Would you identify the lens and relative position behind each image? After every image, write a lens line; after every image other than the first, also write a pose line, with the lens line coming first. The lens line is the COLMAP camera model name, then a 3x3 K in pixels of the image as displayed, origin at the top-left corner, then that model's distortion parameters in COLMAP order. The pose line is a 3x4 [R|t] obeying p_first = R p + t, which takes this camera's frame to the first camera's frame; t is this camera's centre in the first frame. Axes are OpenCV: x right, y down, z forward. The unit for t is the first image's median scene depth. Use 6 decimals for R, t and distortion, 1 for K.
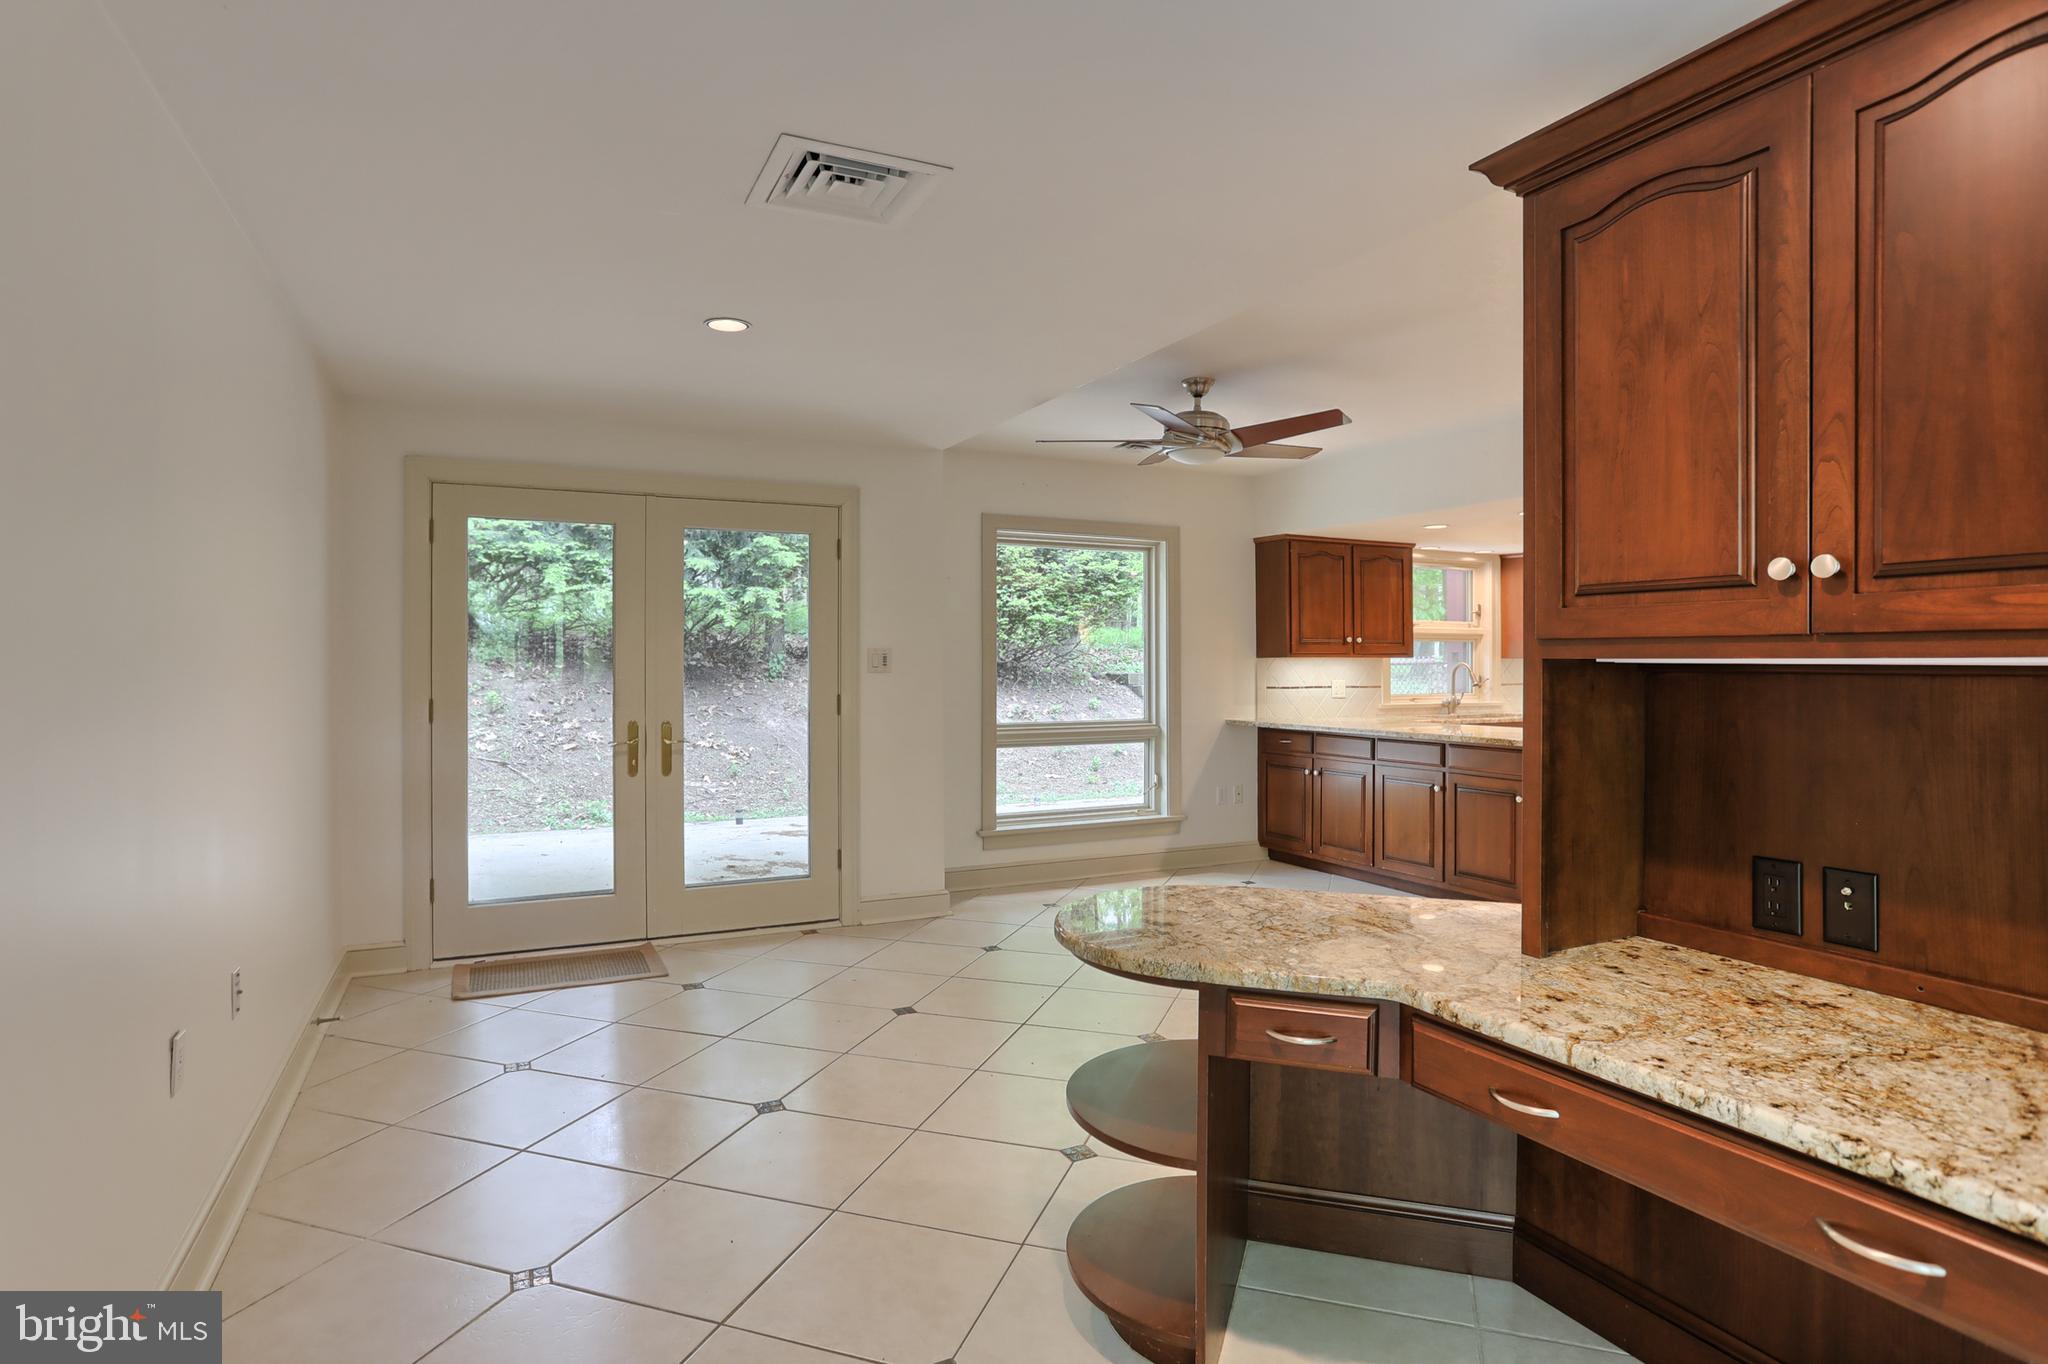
lens RADIAL K [[1081.1, 0, 1032.2], [0, 1081.1, 665.6], [0, 0, 1]] dist [0.000364, 0.000302]
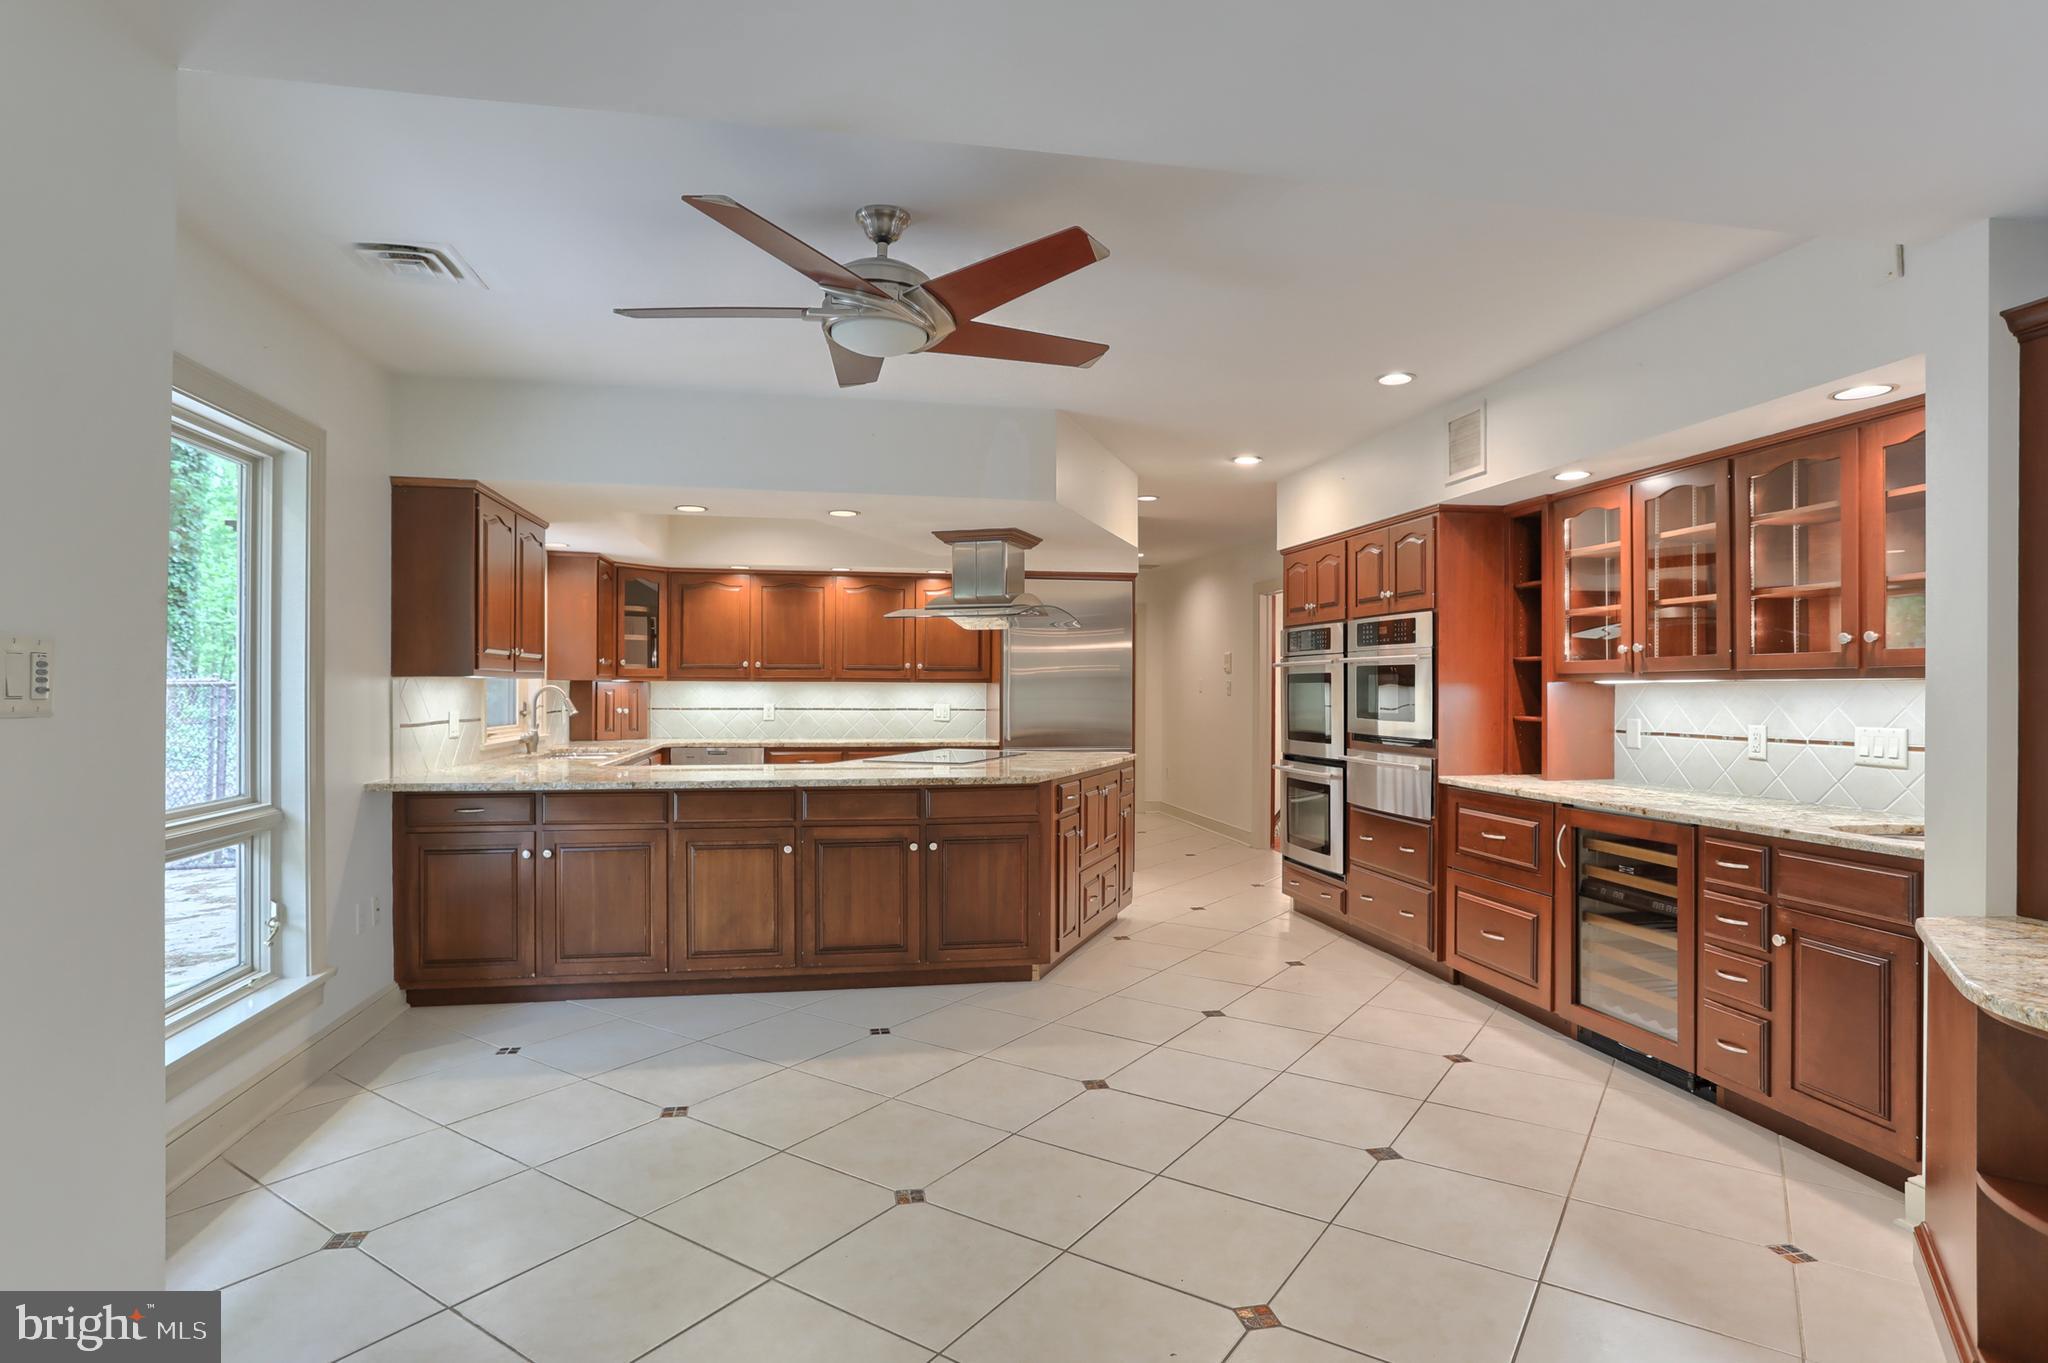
lens RADIAL K [[1052.8, 0, 1027.1], [0, 1052.8, 685.8], [0, 0, 1]] dist [-0.029998, 0.000027]
pose [[0.271911, 0.006238, 0.962302, -0.260989], [-0.005141, 0.999974, -0.005030, -0.000991], [-0.962309, -0.003580, 0.271936, 0.527548]]
